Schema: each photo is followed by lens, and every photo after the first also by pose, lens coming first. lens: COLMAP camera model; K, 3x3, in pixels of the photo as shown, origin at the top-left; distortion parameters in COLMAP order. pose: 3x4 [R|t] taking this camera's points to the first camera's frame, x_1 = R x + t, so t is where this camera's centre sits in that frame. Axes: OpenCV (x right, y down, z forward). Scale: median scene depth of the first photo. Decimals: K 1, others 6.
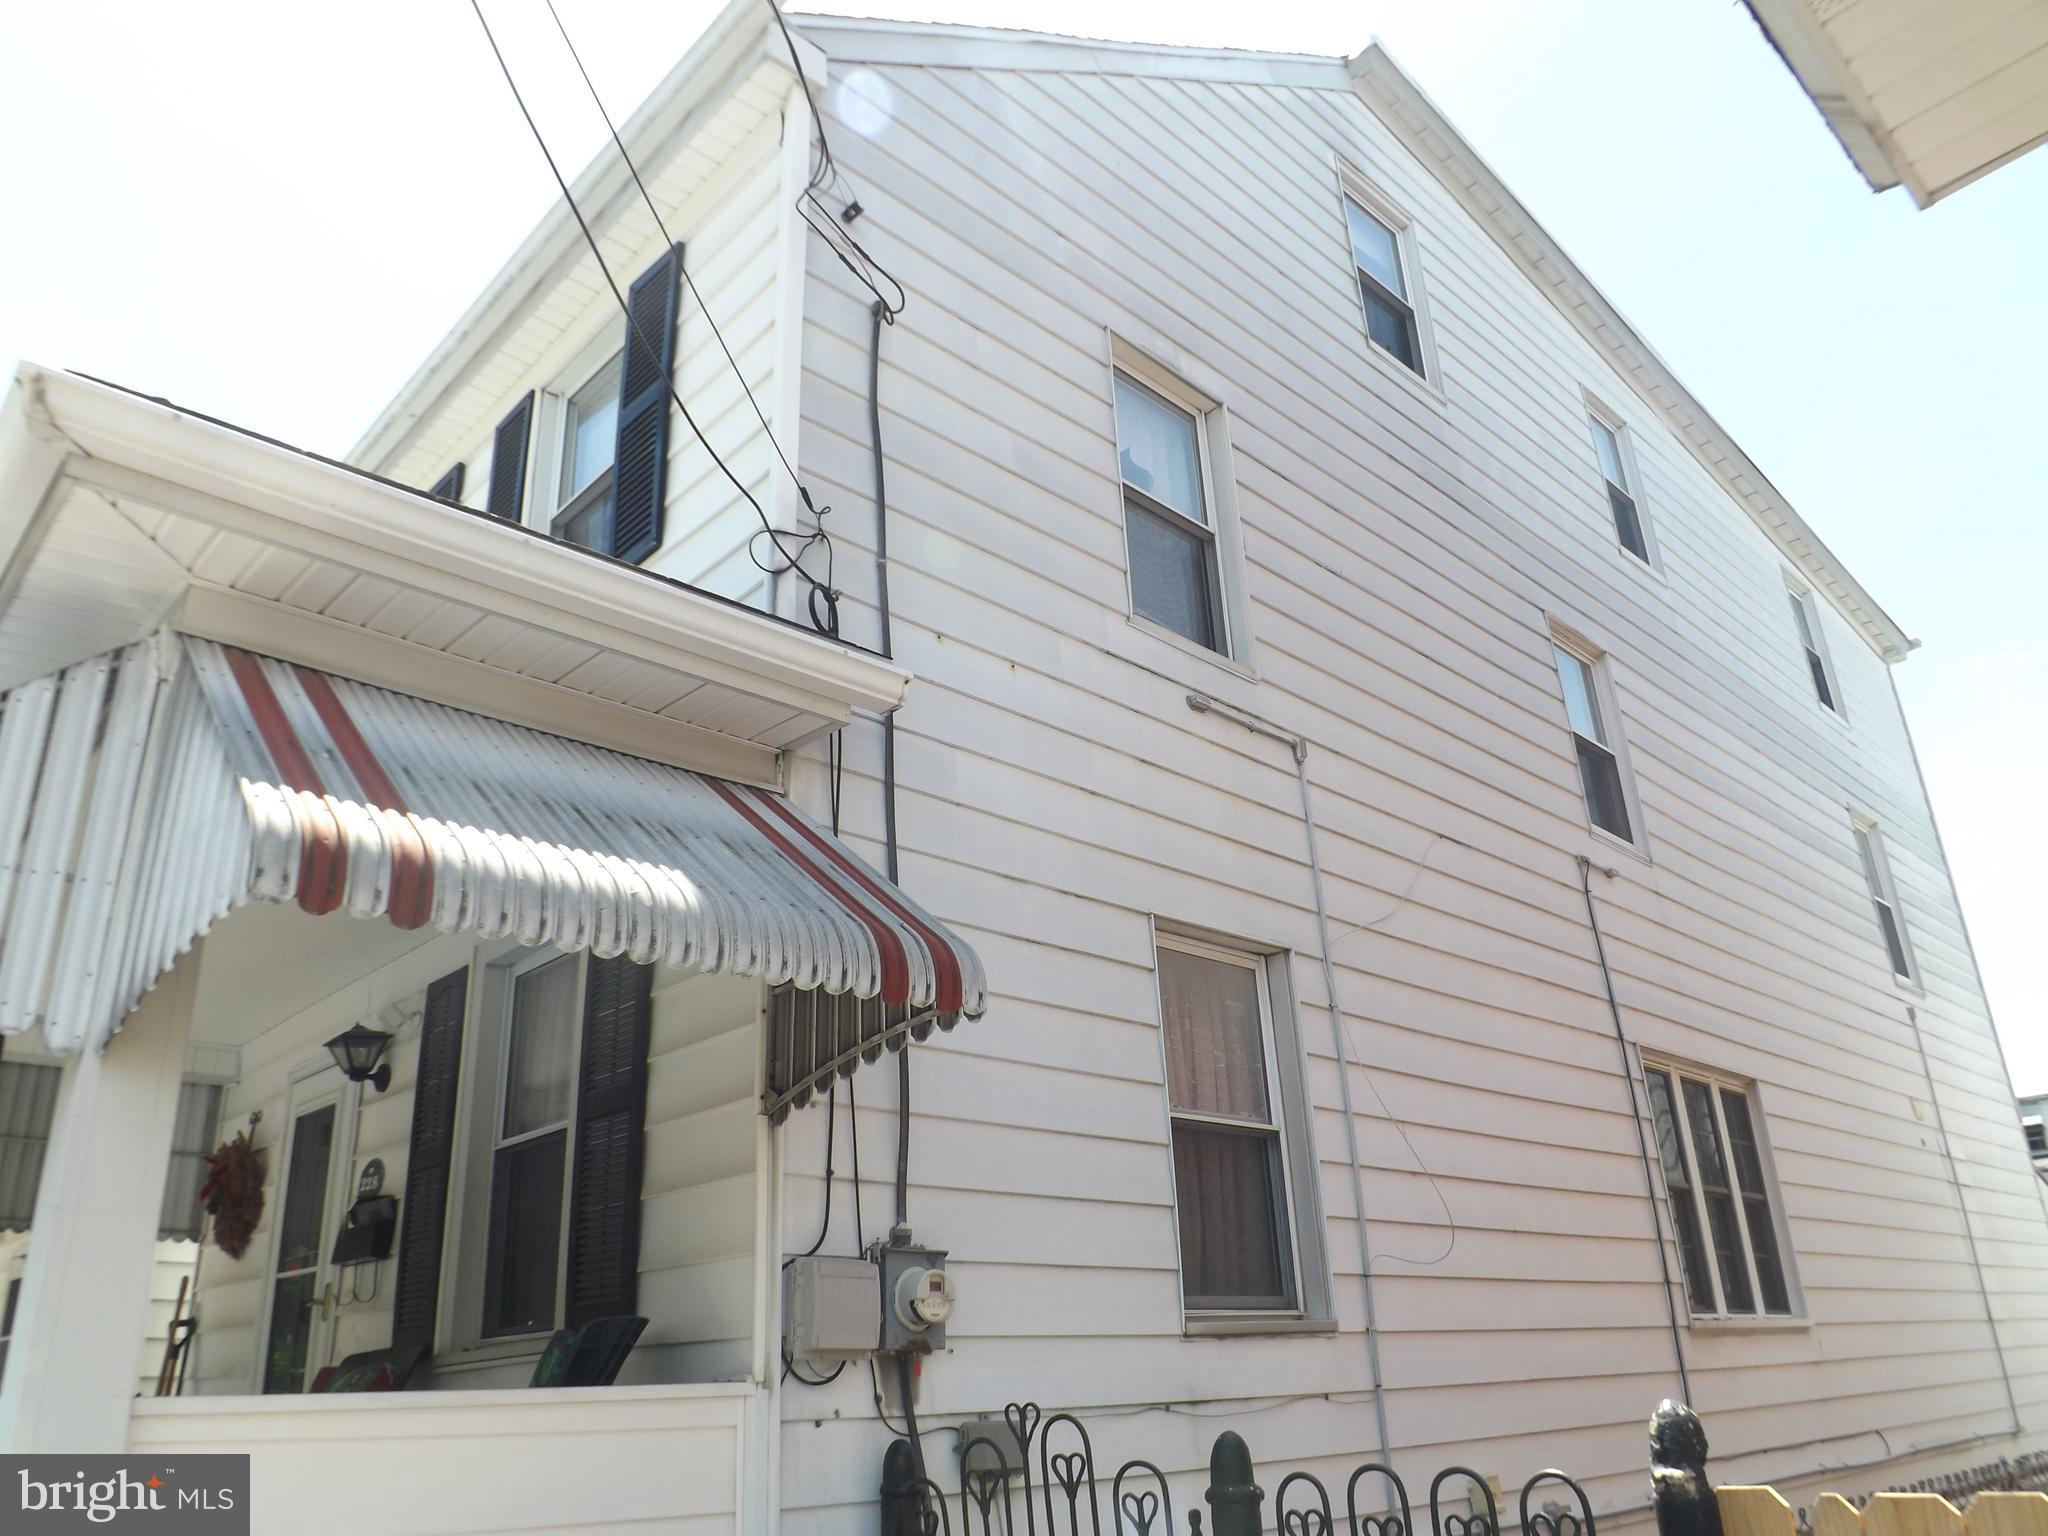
lens RADIAL K [[1475.8, 0, 1018.9], [0, 1475.8, 777.1], [0, 0, 1]] dist [-0.072267, 0.024768]
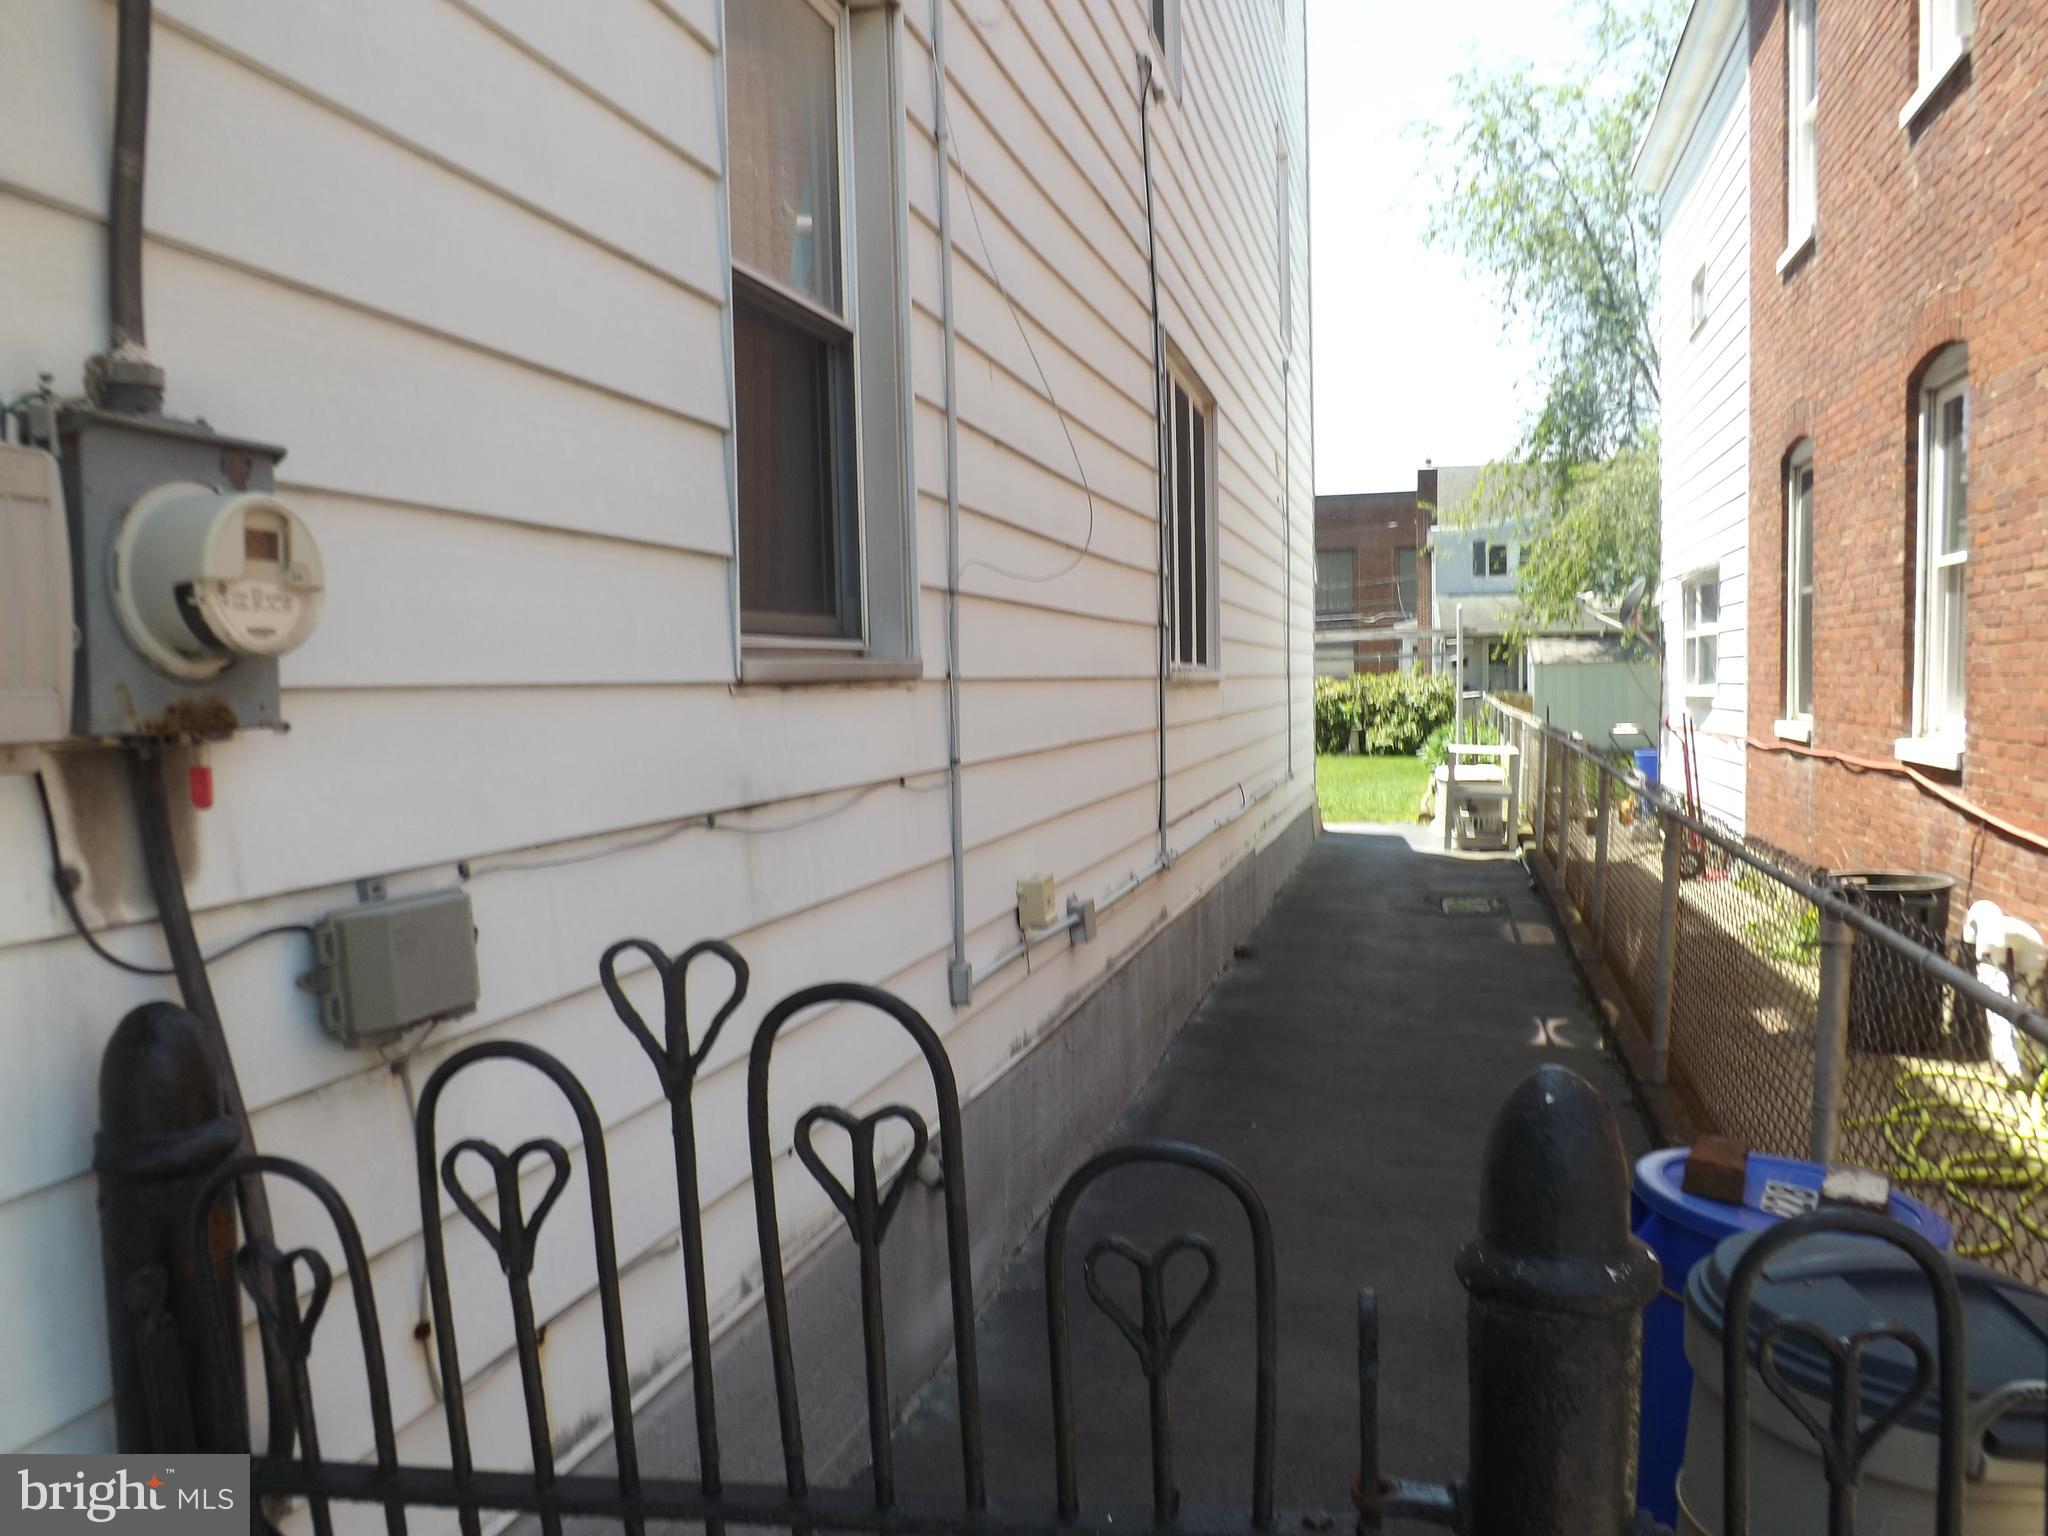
lens RADIAL K [[1475.8, 0, 1018.9], [0, 1475.8, 777.1], [0, 0, 1]] dist [-0.072267, 0.024768]
pose [[0.860647, -0.009568, 0.509111, -0.073051], [-0.212609, 0.901748, 0.376361, 0.232269], [-0.462691, -0.432156, 0.774053, 0.637063]]
